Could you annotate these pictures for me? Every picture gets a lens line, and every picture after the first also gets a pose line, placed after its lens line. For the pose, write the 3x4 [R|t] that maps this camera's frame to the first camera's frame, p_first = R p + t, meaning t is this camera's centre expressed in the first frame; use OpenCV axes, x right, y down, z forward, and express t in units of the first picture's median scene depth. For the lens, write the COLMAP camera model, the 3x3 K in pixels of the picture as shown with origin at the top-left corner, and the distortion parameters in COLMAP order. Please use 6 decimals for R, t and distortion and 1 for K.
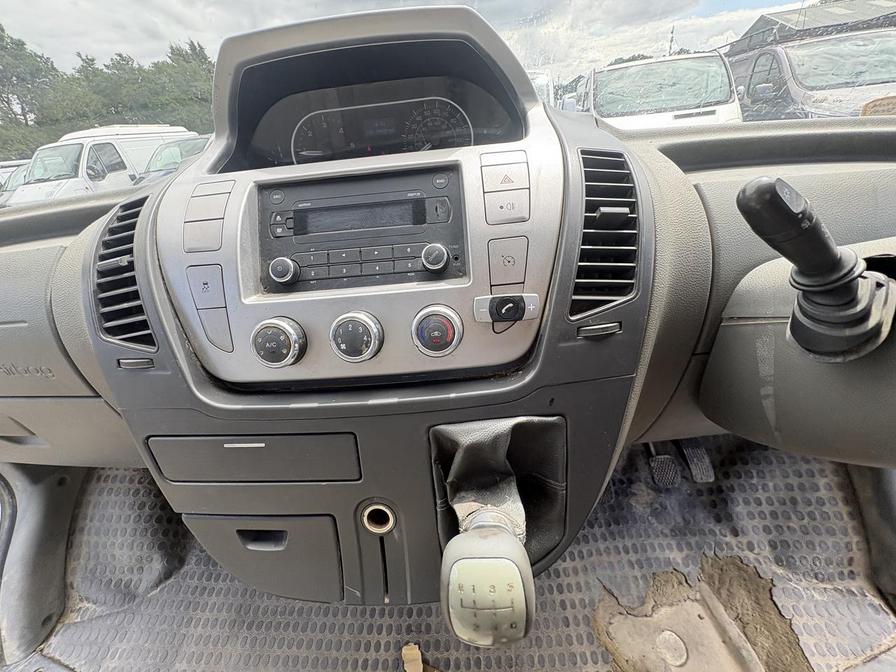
lens RADIAL K [[356.2, 0, 446.9], [0, 356.2, 334.6], [0, 0, 1]] dist [0.001506, -0.000415]
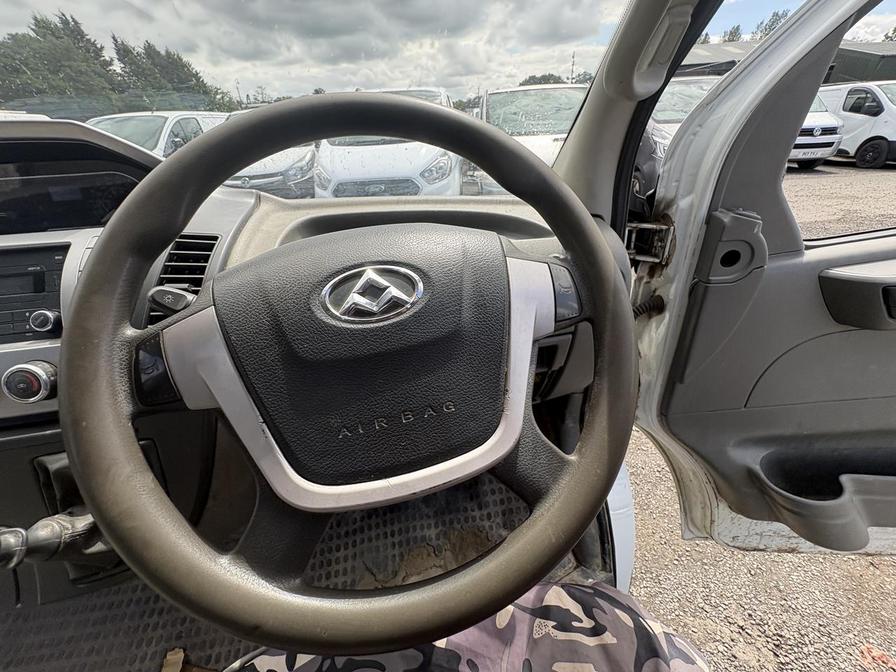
lens RADIAL K [[356.2, 0, 447.8], [0, 356.2, 335.4], [0, 0, 1]] dist [0.001506, -0.000415]
pose [[0.982783, -0.044859, 0.179236, 0.502480], [0.046296, 0.998920, -0.003839, -0.046461], [-0.178871, 0.012070, 0.983799, -0.215623]]
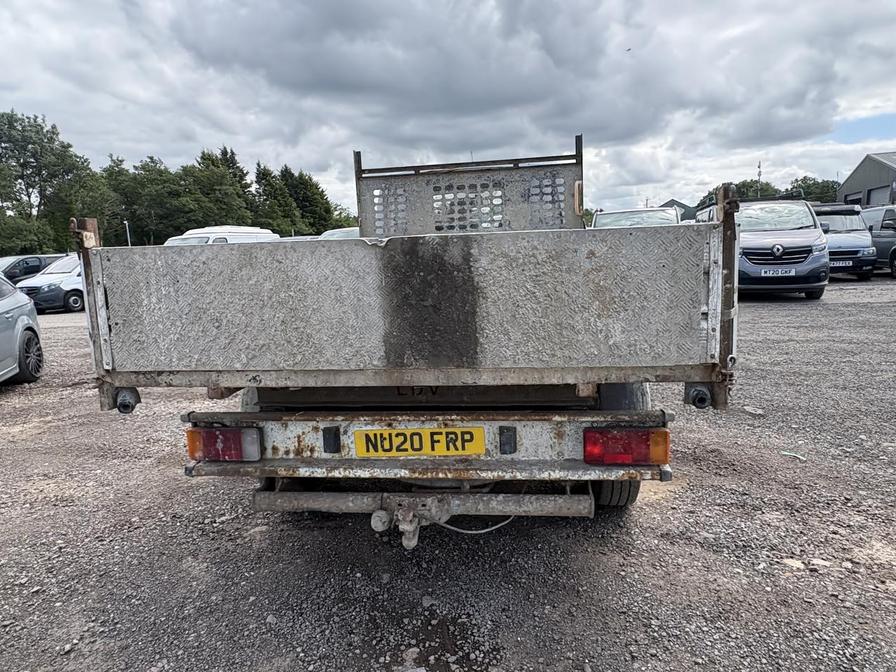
lens RADIAL K [[552.8, 0, 449.4], [0, 552.8, 331.4], [0, 0, 1]] dist [0.000556, -0.000210]
pose [[0.992618, 0.071906, -0.097668, 0.391418], [-0.102560, 0.927497, -0.359487, 4.277533], [0.064737, 0.366850, 0.928025, -7.015999]]
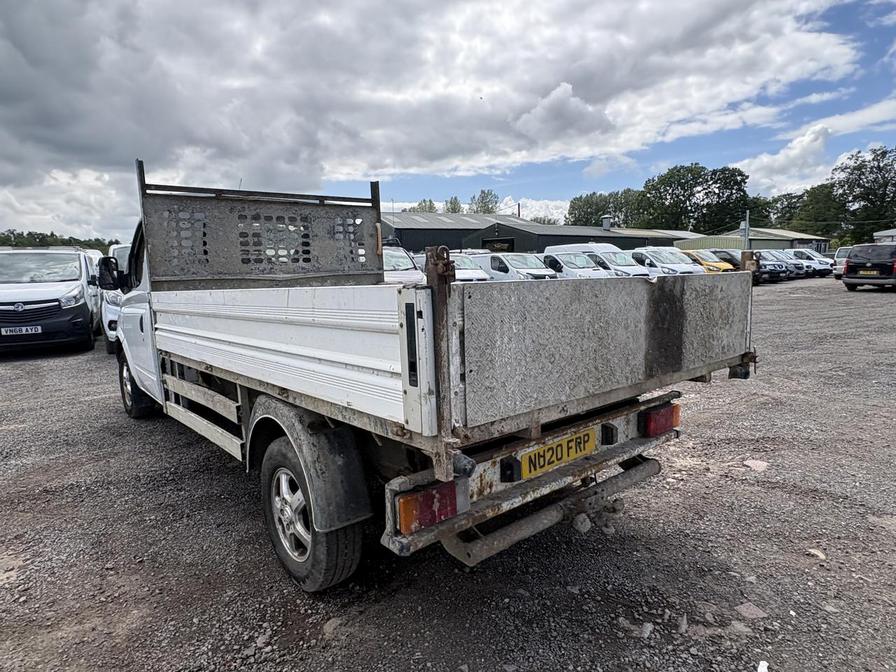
lens RADIAL K [[552.8, 0, 457.8], [0, 552.8, 332.1], [0, 0, 1]] dist [0.000556, -0.000210]
pose [[0.745111, 0.005892, 0.666915, -2.941890], [0.291194, 0.896741, -0.333259, 4.056401], [-0.600013, 0.442516, 0.666456, -6.238720]]
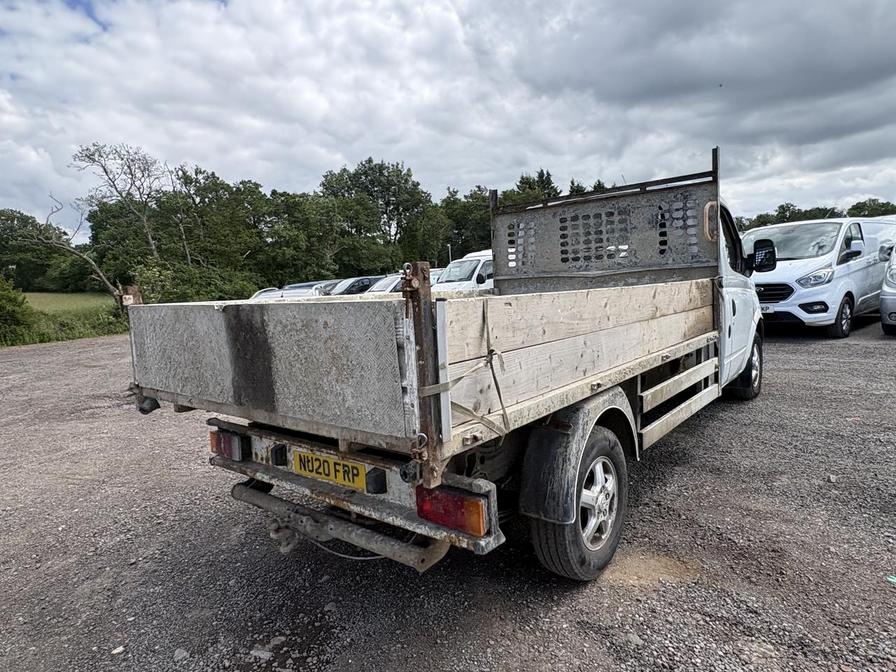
lens RADIAL K [[552.8, 0, 446.2], [0, 552.8, 334.7], [0, 0, 1]] dist [0.000556, -0.000210]
pose [[0.779576, 0.114173, -0.615814, 2.722261], [-0.329364, 0.911040, -0.248044, 3.594488], [0.532711, 0.396196, 0.747829, -6.567550]]
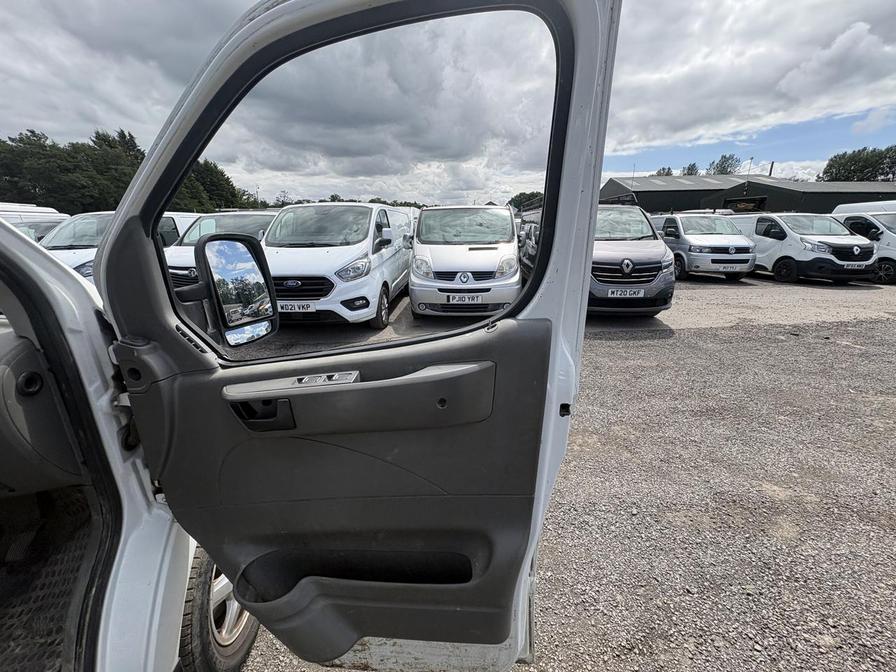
lens RADIAL K [[356.2, 0, 449.9], [0, 356.2, 336.0], [0, 0, 1]] dist [0.001506, -0.000415]
pose [[0.981130, 0.038807, 0.189415, 2.033567], [0.007949, 0.970727, -0.240052, -0.041301], [-0.193186, 0.237028, 0.952101, -0.705415]]
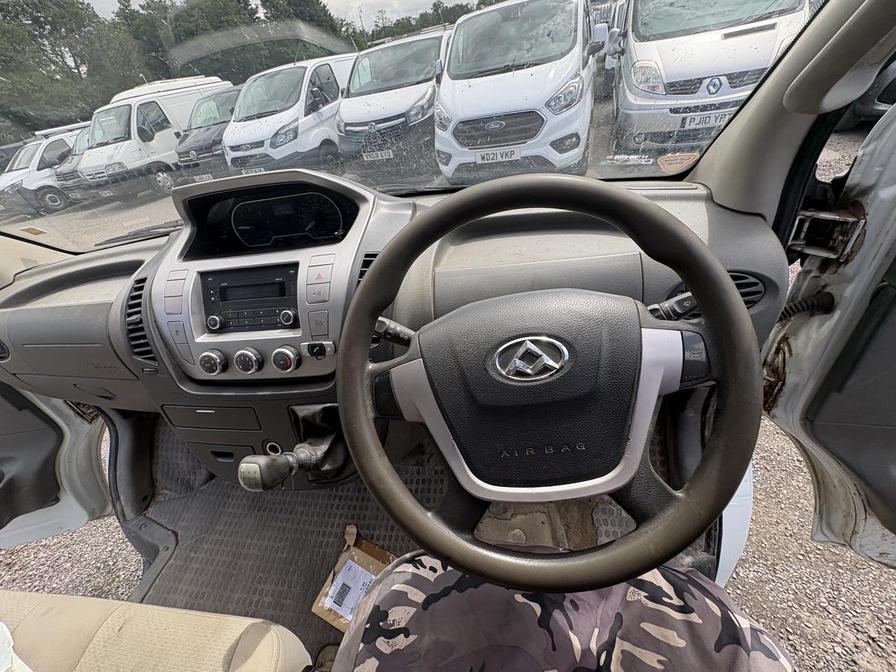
lens RADIAL K [[356.2, 0, 448.5], [0, 356.2, 335.5], [0, 0, 1]] dist [0.001506, -0.000415]
pose [[0.992864, 0.007694, -0.119002, 0.450564], [0.011320, 0.987329, 0.158284, -0.181213], [0.118712, -0.158502, 0.980196, -0.320745]]
